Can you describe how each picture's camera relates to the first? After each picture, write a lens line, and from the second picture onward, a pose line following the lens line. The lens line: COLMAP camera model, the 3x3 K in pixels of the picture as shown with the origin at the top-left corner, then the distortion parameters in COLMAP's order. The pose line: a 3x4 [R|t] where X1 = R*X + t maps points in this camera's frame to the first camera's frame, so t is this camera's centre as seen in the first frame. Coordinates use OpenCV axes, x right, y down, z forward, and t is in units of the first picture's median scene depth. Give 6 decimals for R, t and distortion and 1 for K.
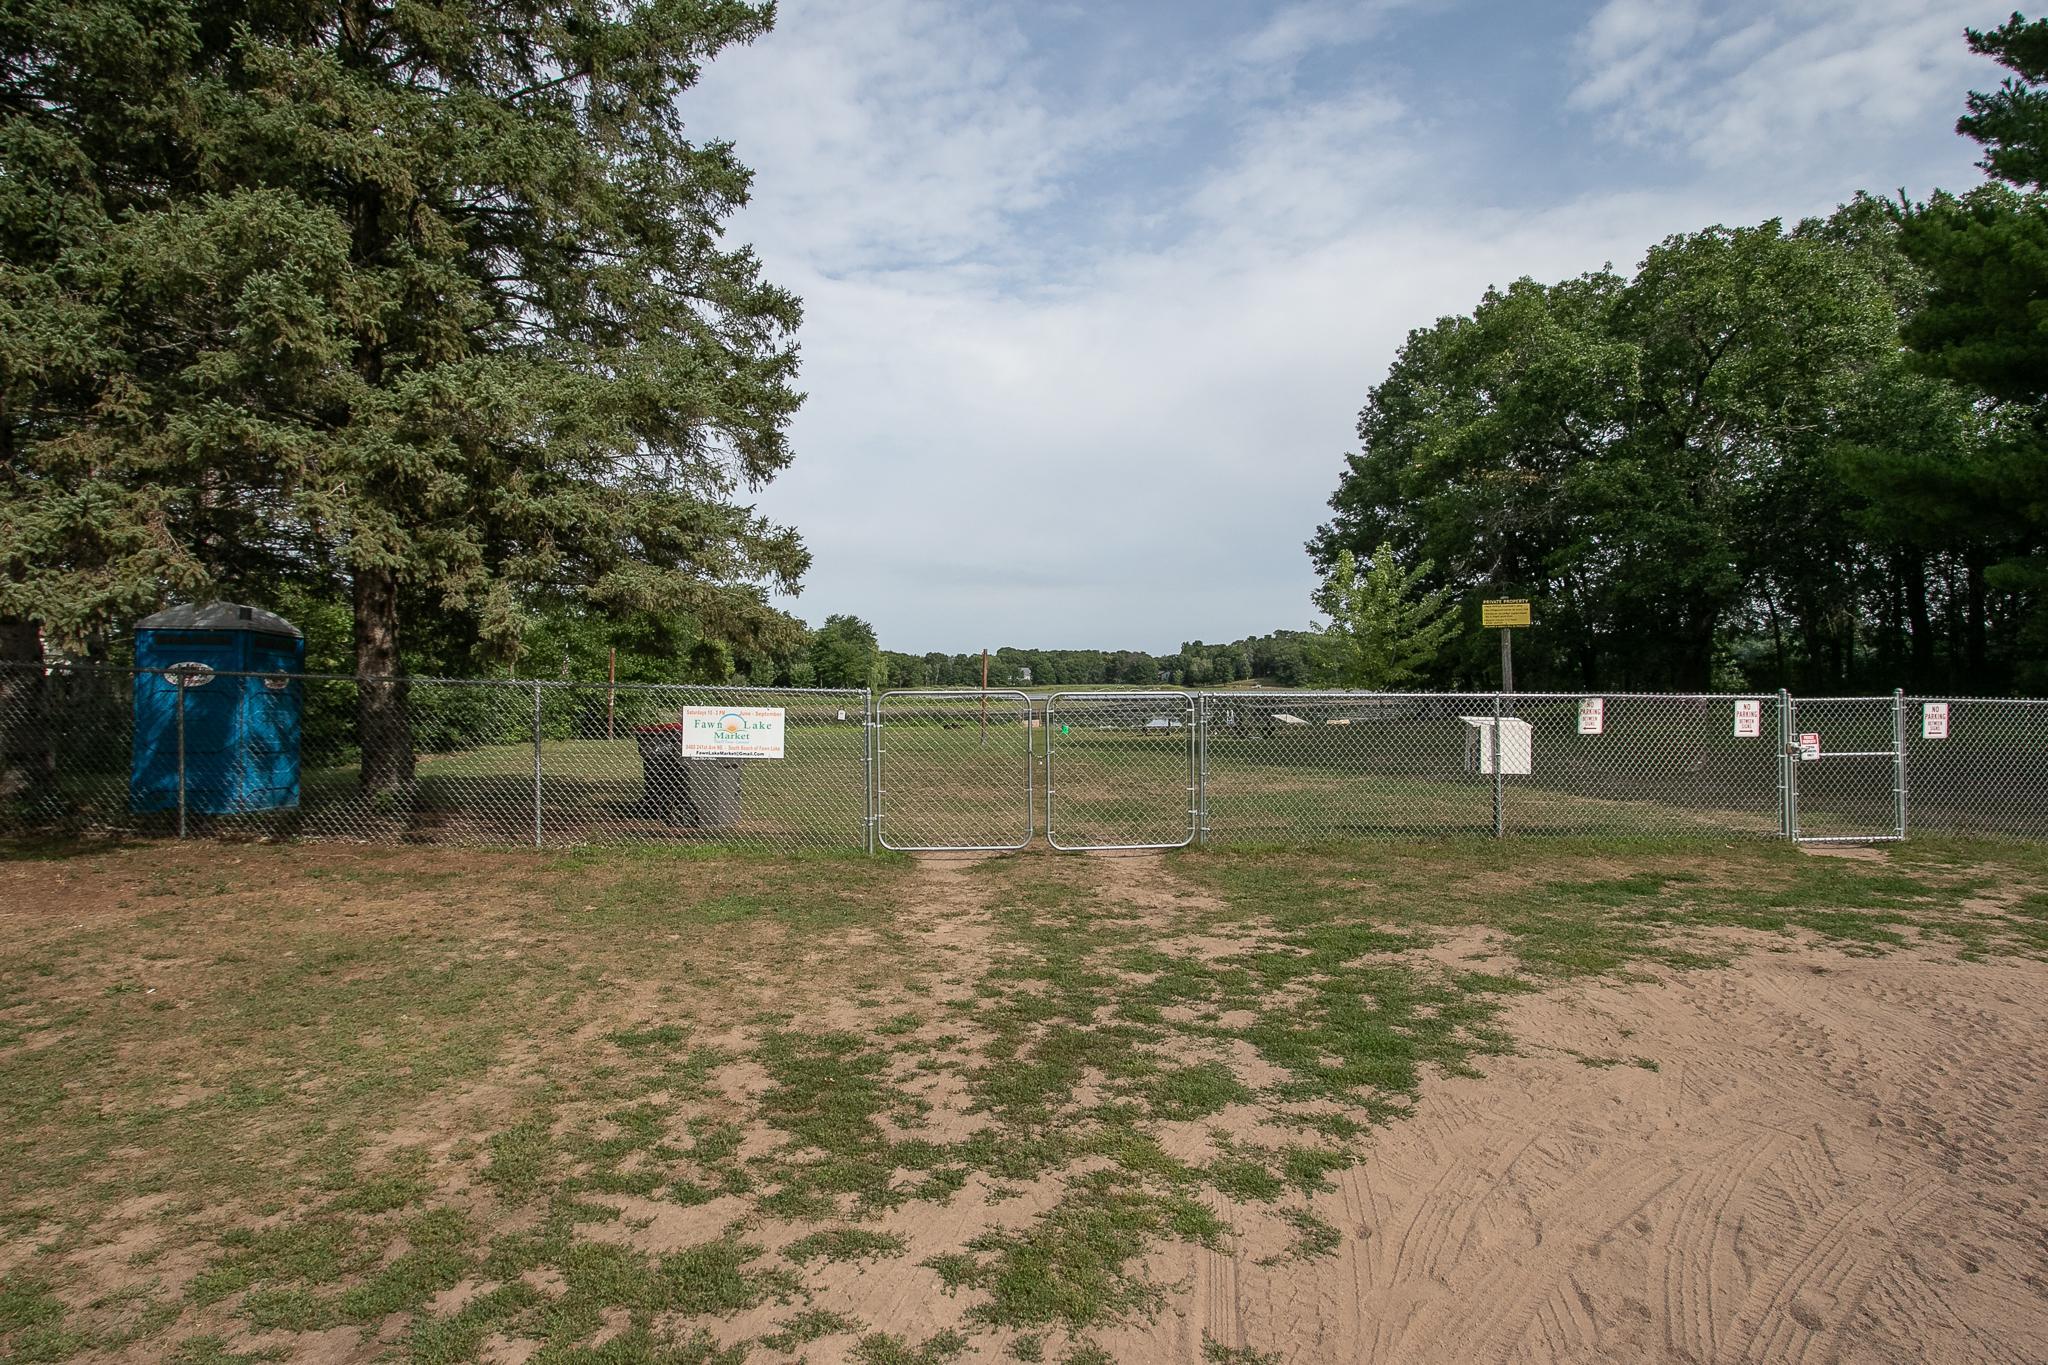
lens RADIAL K [[1216.0, 0, 1024.0], [0, 1216.0, 682.5], [0, 0, 1]] dist [-0.019615, -0.000241]
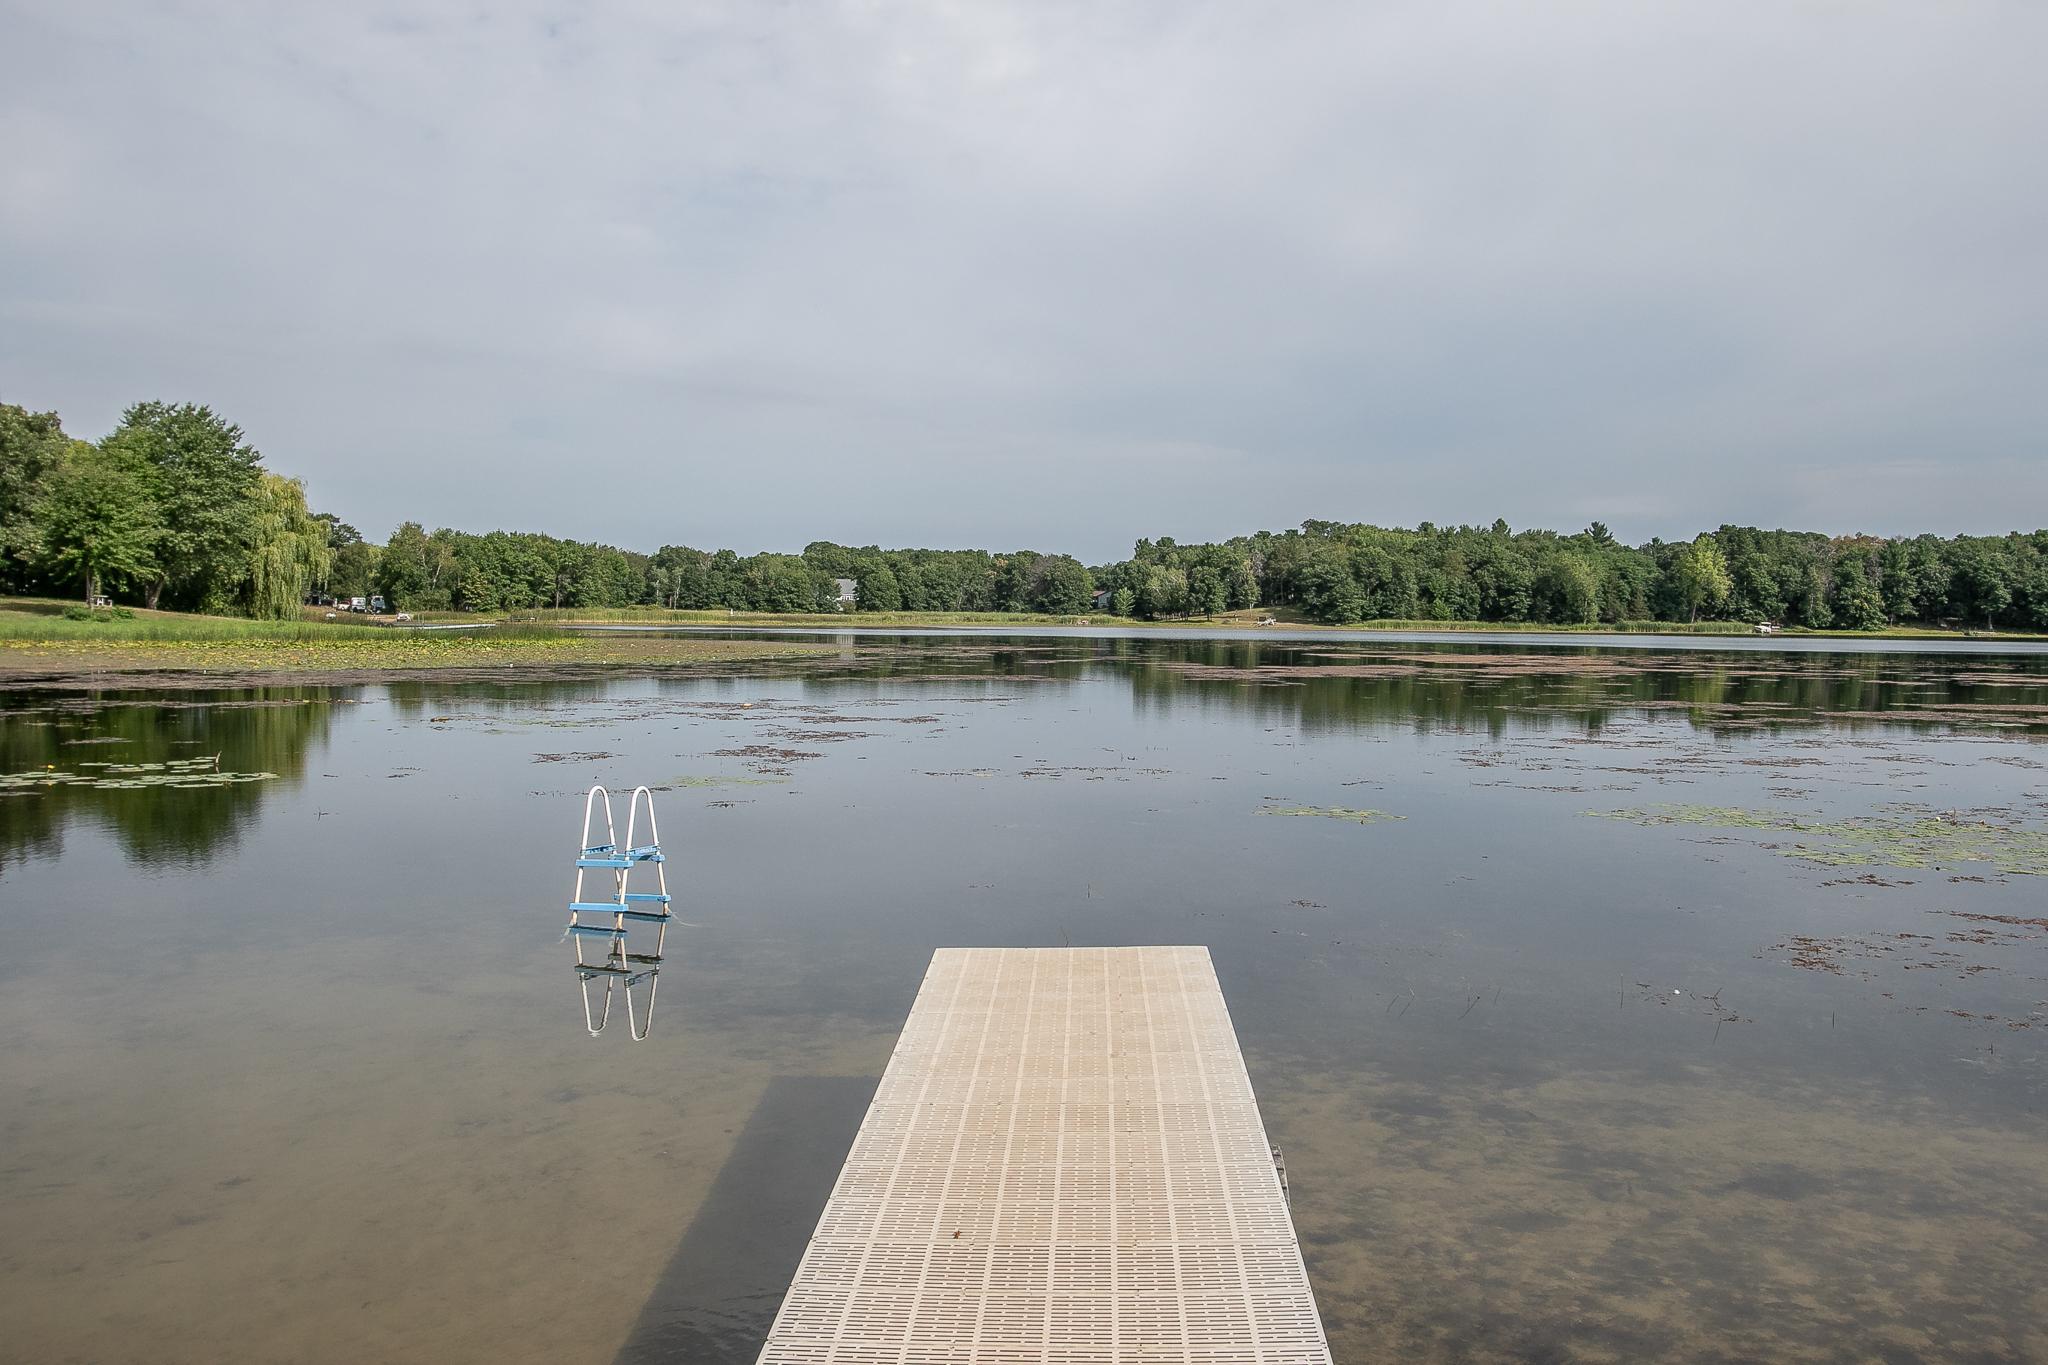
lens RADIAL K [[1810.4, 0, 1007.6], [0, 1810.4, 685.7], [0, 0, 1]] dist [-0.022386, 0.057131]
pose [[0.999184, 0.019008, 0.035632, 0.044717], [-0.020389, 0.999039, 0.038800, 0.002697], [-0.034860, -0.039495, 0.998612, 0.184423]]
